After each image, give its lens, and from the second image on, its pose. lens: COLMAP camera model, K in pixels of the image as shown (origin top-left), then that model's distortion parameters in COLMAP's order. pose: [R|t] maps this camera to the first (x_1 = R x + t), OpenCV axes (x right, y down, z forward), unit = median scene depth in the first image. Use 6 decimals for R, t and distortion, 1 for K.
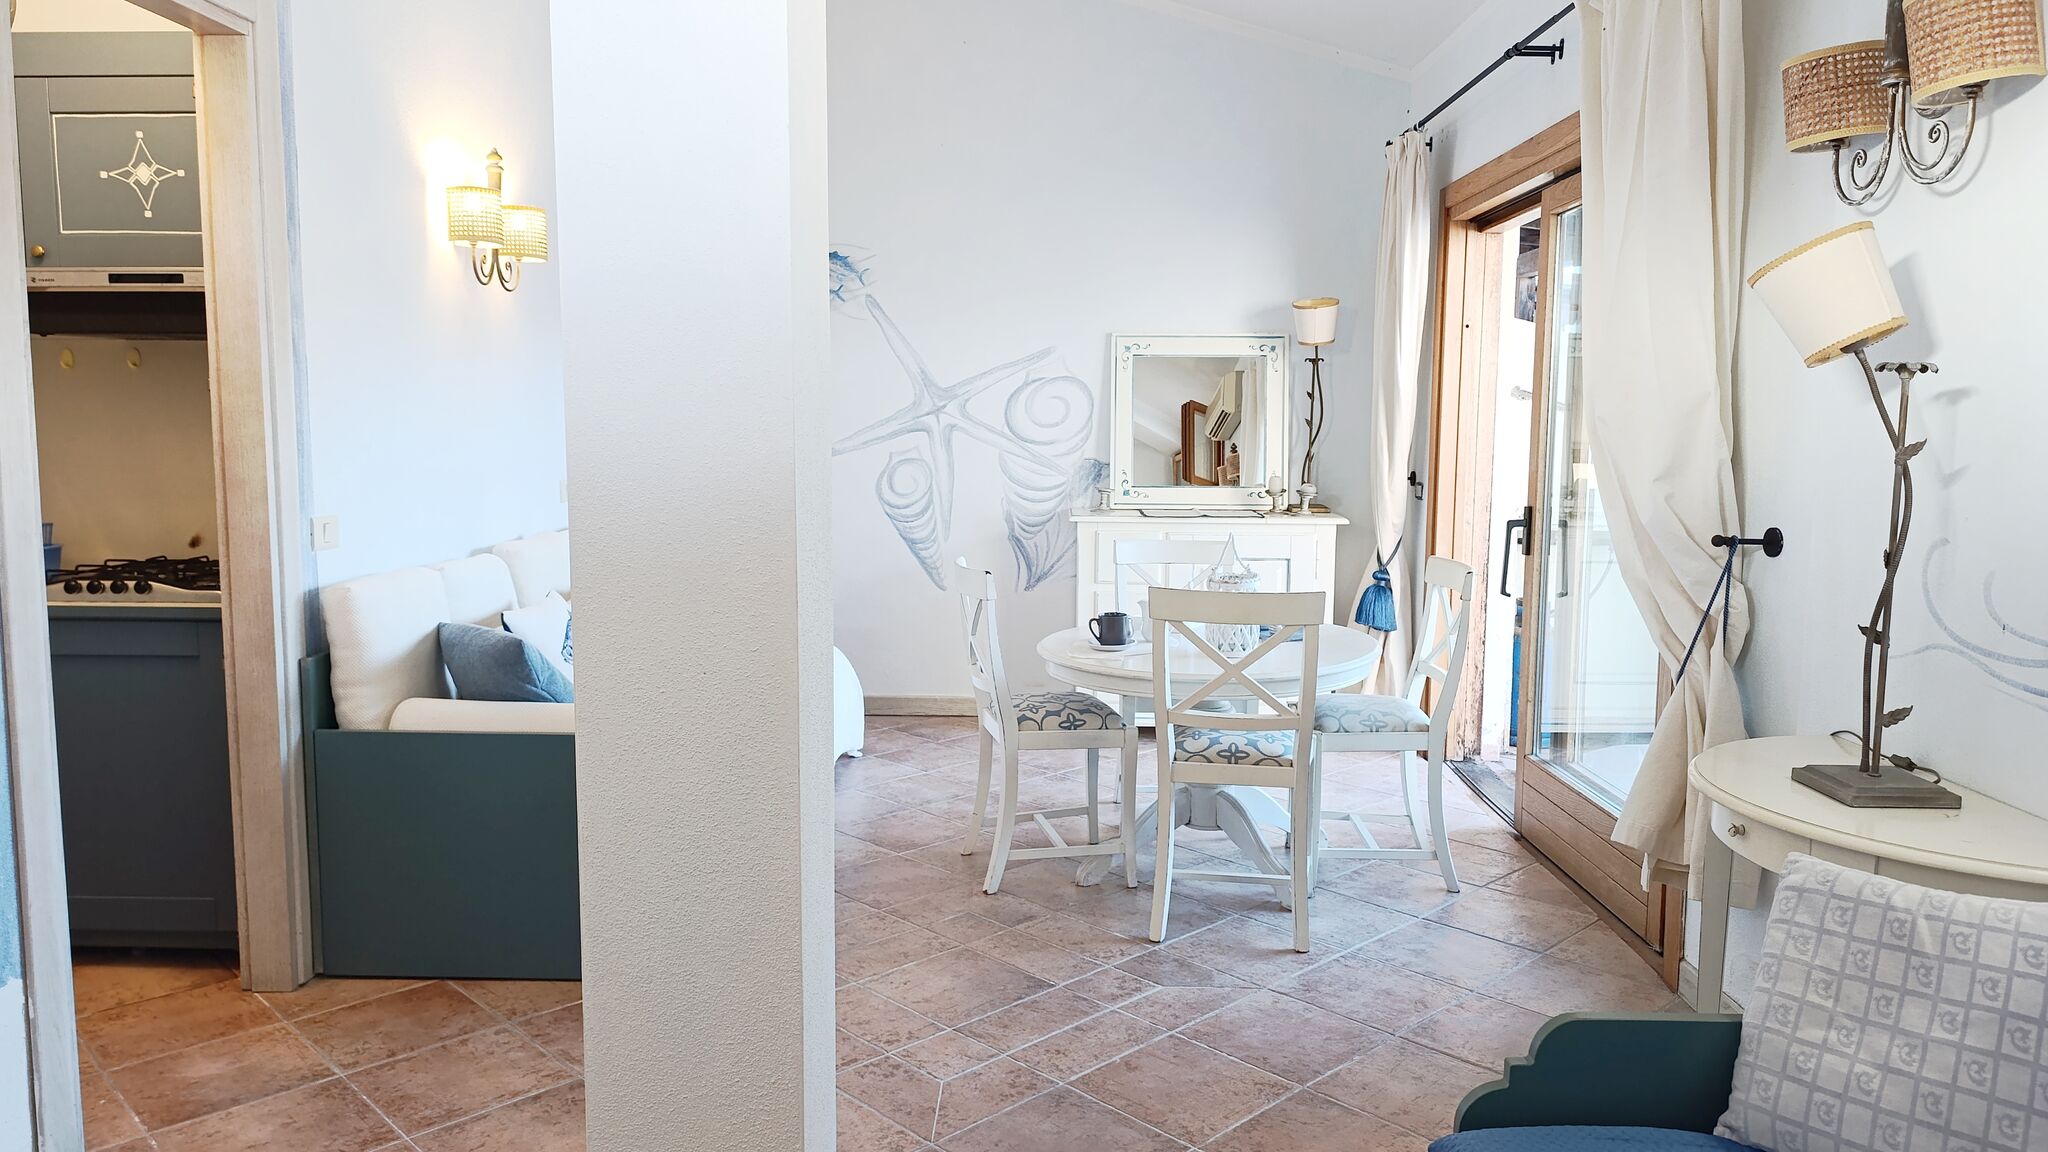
lens RADIAL K [[1404.5, 0, 1026.7], [0, 1404.5, 565.6], [0, 0, 1]] dist [0.080084, -0.089891]
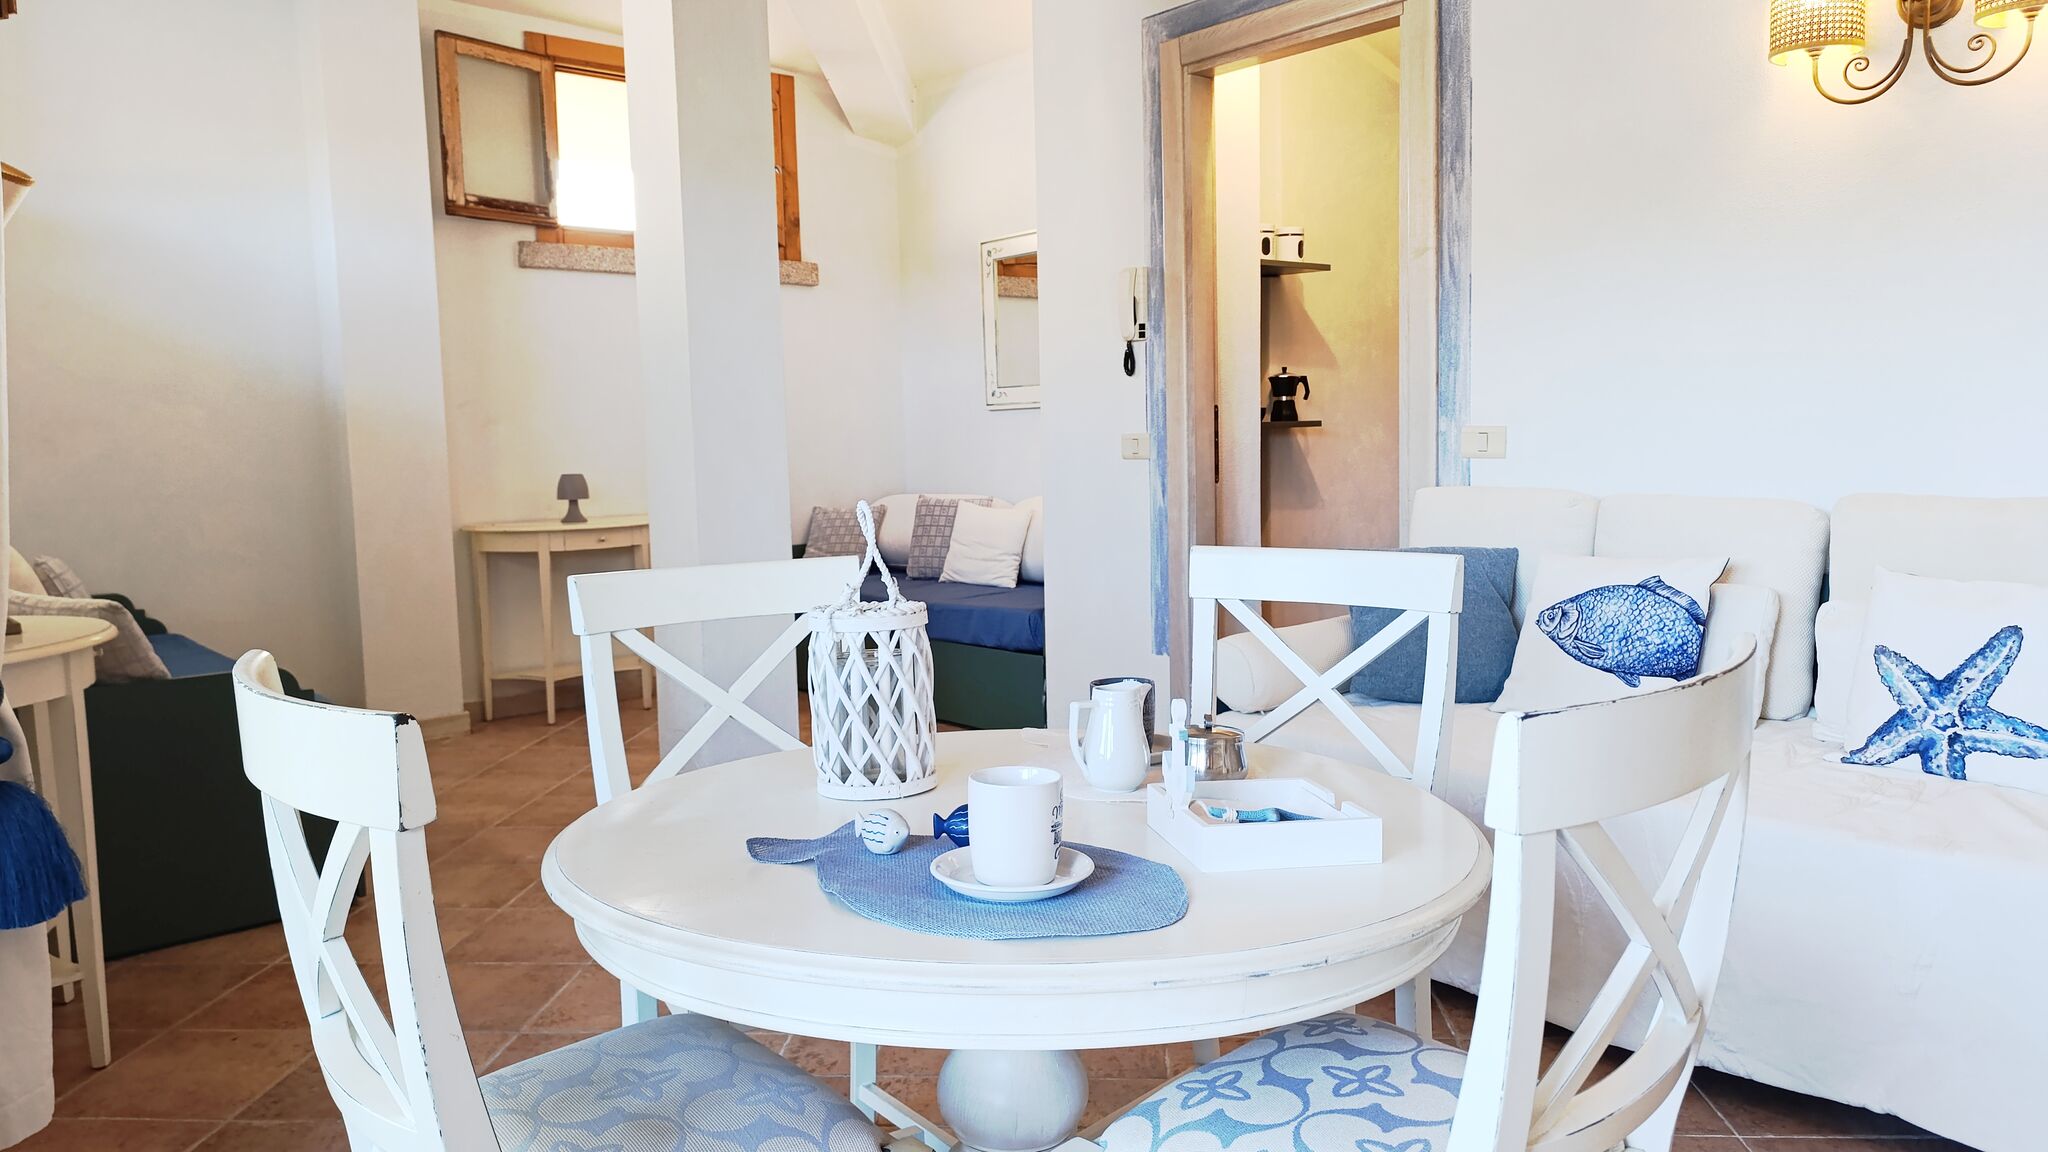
lens RADIAL K [[1407.8, 0, 1023.4], [0, 1407.8, 569.0], [0, 0, 1]] dist [0.040277, -0.046871]
pose [[-0.744804, 0.073746, -0.663196, 0.378870], [-0.055844, 0.983499, 0.172080, -0.076306], [0.664942, 0.165202, -0.728395, 1.290250]]
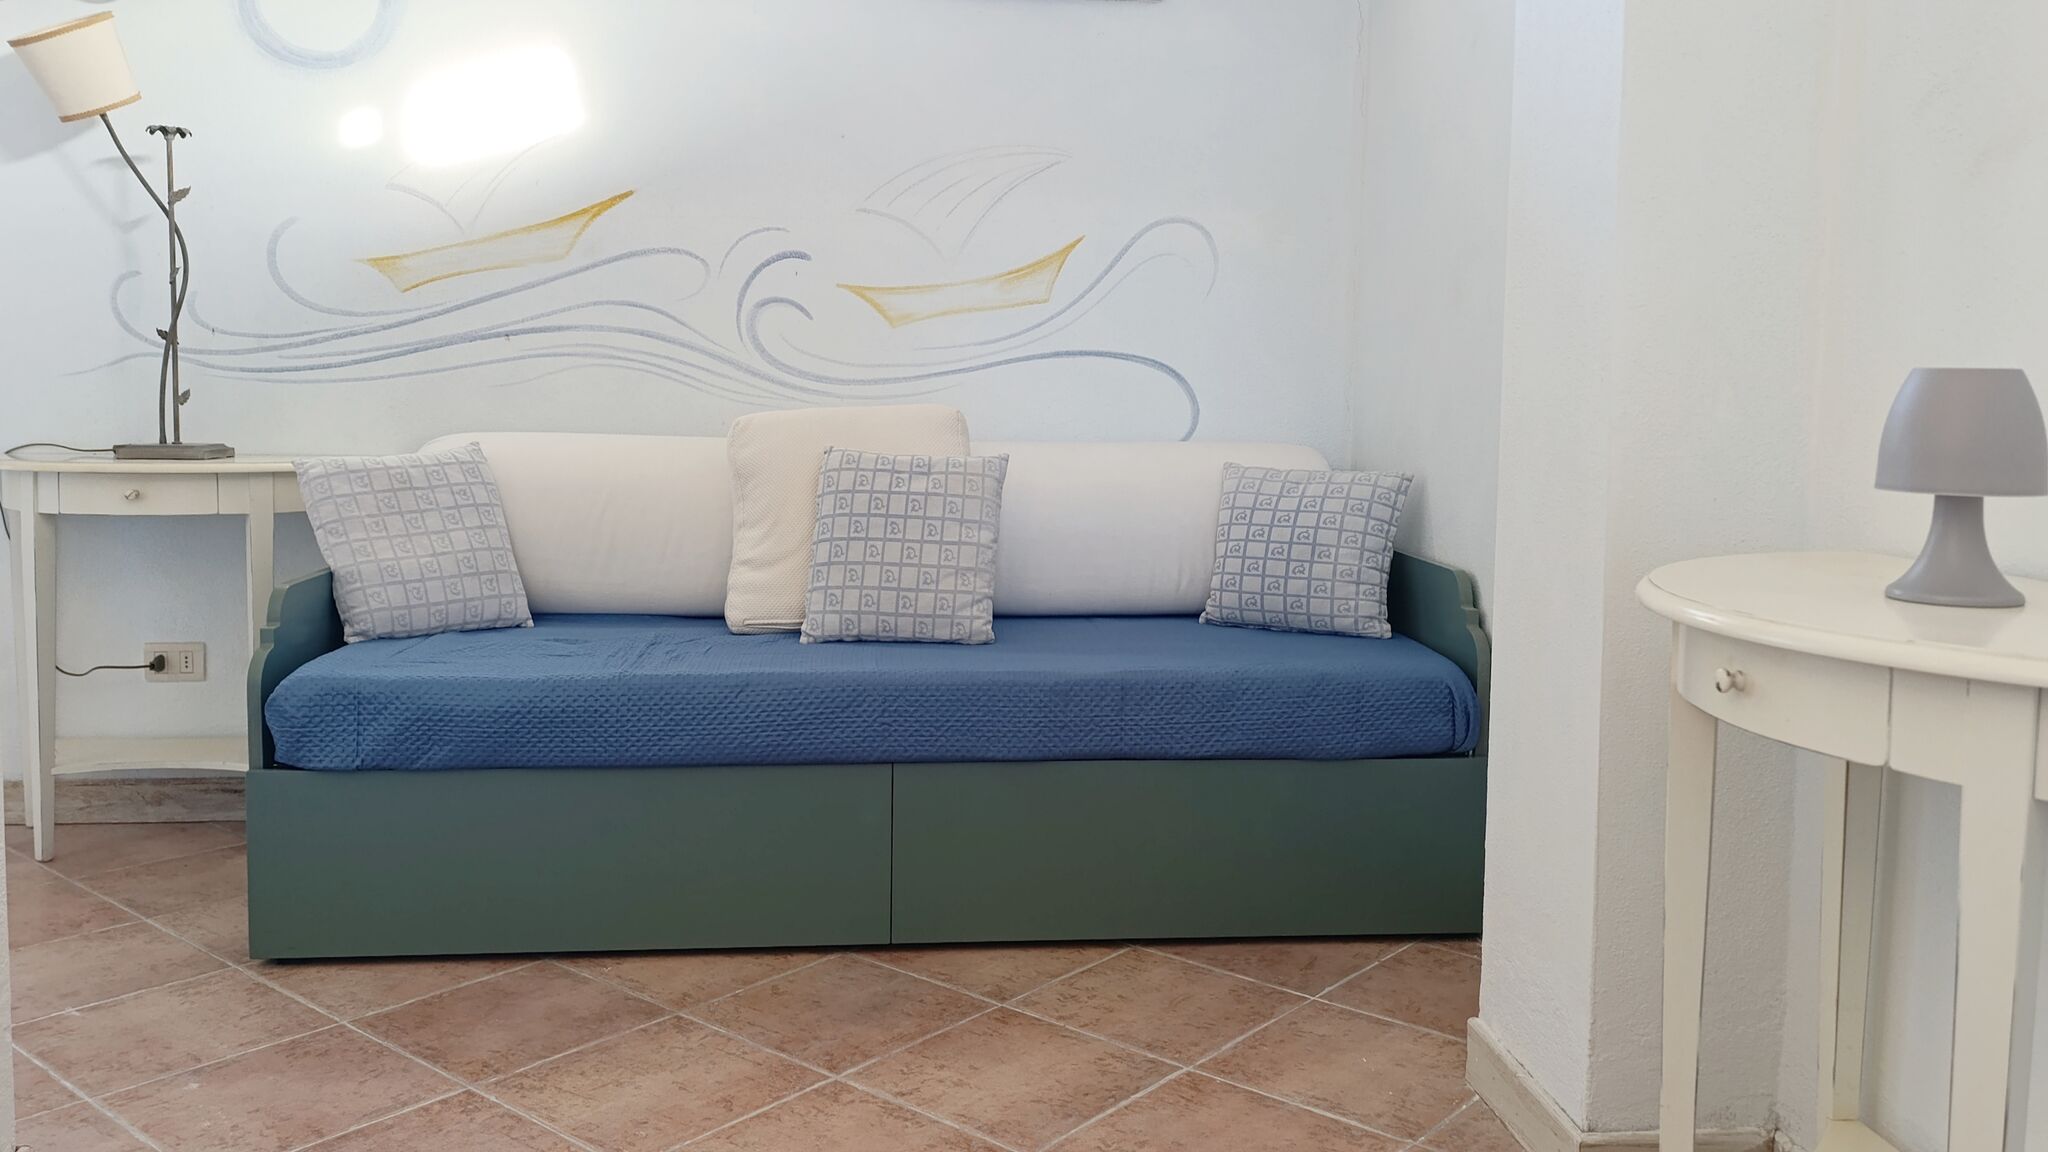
lens RADIAL K [[1600.1, 0, 1062.2], [0, 1600.1, 500.6], [0, 0, 1]] dist [0.002961, 0.000021]
pose [[-0.119006, -0.077553, 0.989860, -0.510006], [0.093657, 0.991623, 0.088951, 0.076854], [-0.988467, 0.103293, -0.110746, 0.194770]]
